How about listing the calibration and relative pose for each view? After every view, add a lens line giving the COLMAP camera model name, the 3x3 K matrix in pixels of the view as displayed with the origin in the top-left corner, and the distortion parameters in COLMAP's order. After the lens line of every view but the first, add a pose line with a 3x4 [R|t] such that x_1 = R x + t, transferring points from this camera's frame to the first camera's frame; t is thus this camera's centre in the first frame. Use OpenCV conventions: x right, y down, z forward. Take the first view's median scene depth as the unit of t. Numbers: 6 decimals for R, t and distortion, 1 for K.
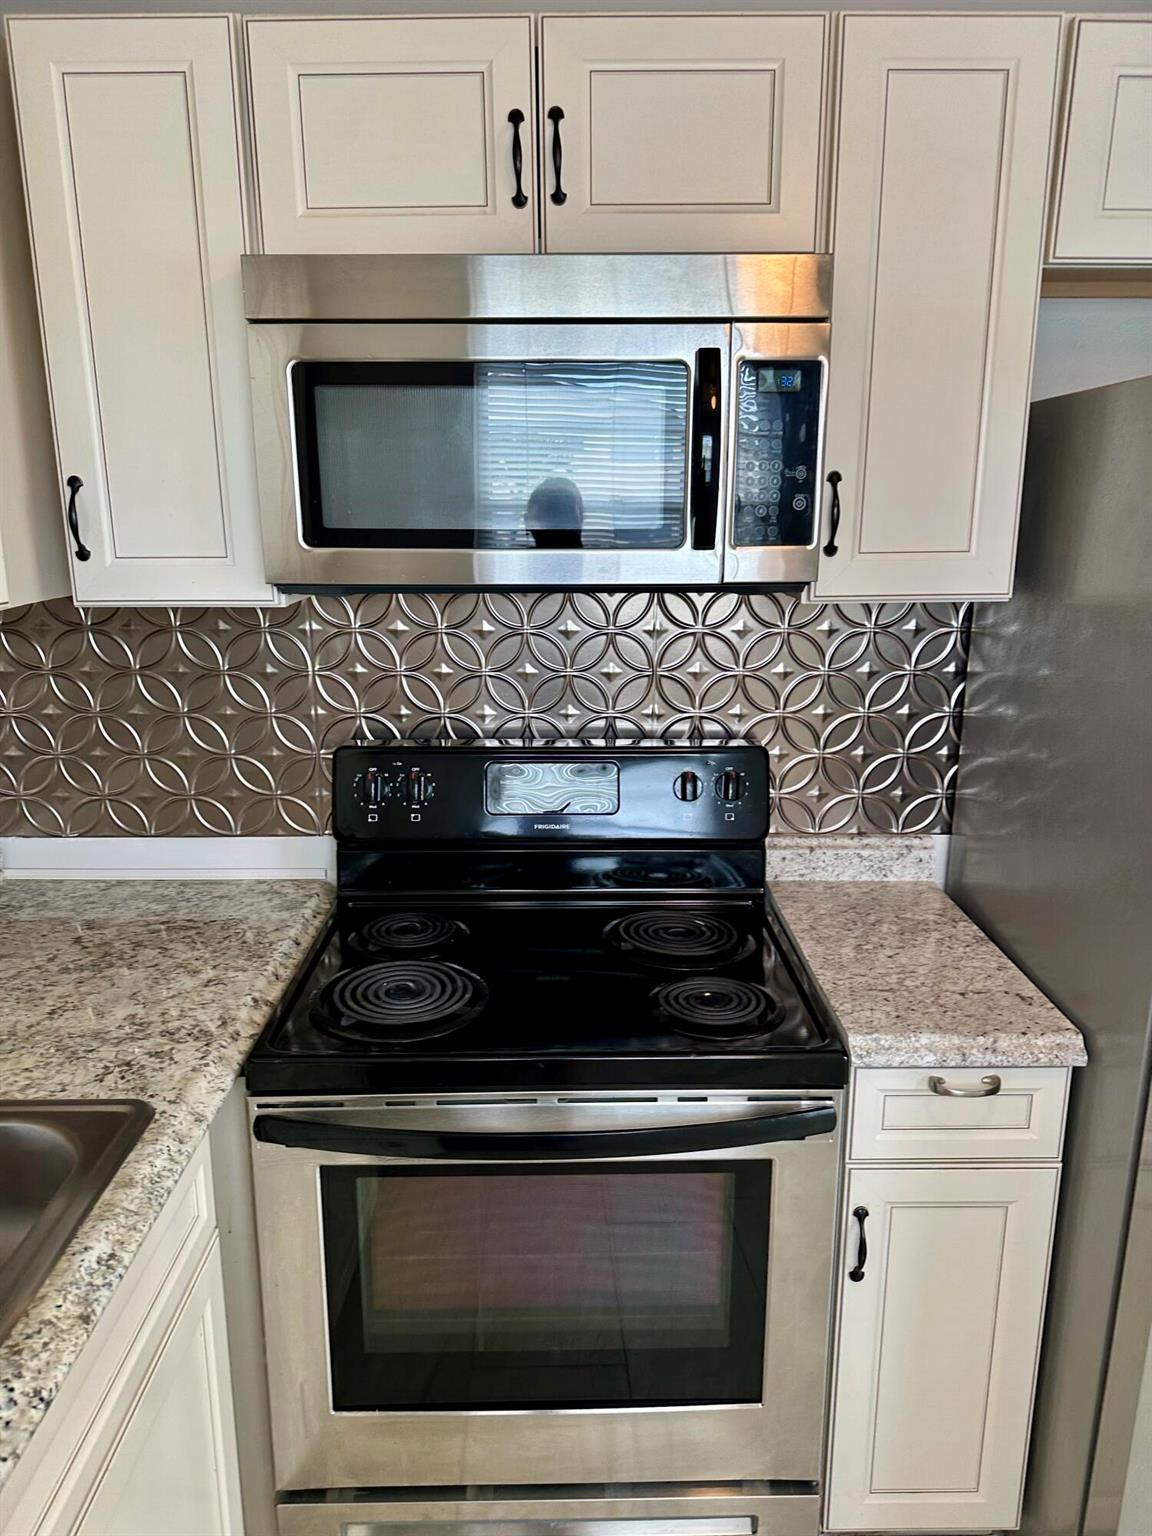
lens RADIAL K [[1038.7, 0, 572.5], [0, 1038.7, 772.4], [0, 0, 1]] dist [0.007578, 0.002706]
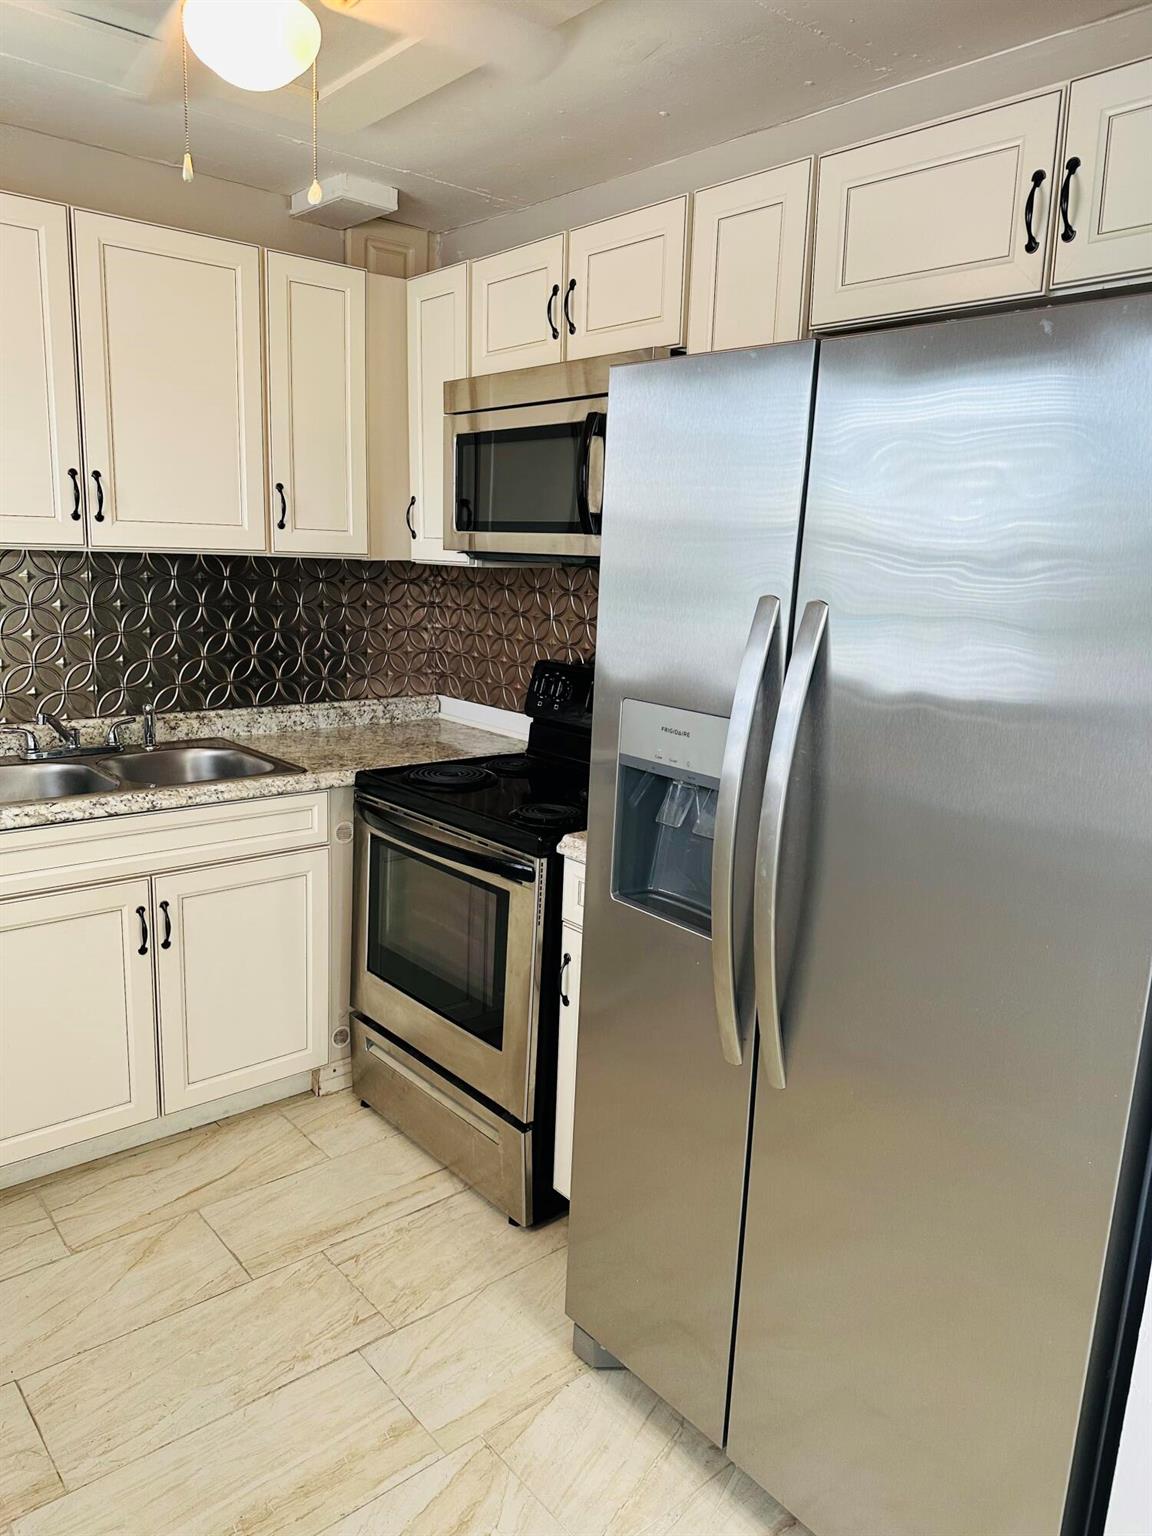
lens RADIAL K [[1080.2, 0, 573.3], [0, 1080.2, 764.1], [0, 0, 1]] dist [0.060995, -0.069971]
pose [[0.644805, 0.170439, -0.745102, 1.448876], [-0.210237, 0.976769, 0.041495, 0.074157], [0.734865, 0.129892, 0.665658, -0.102123]]
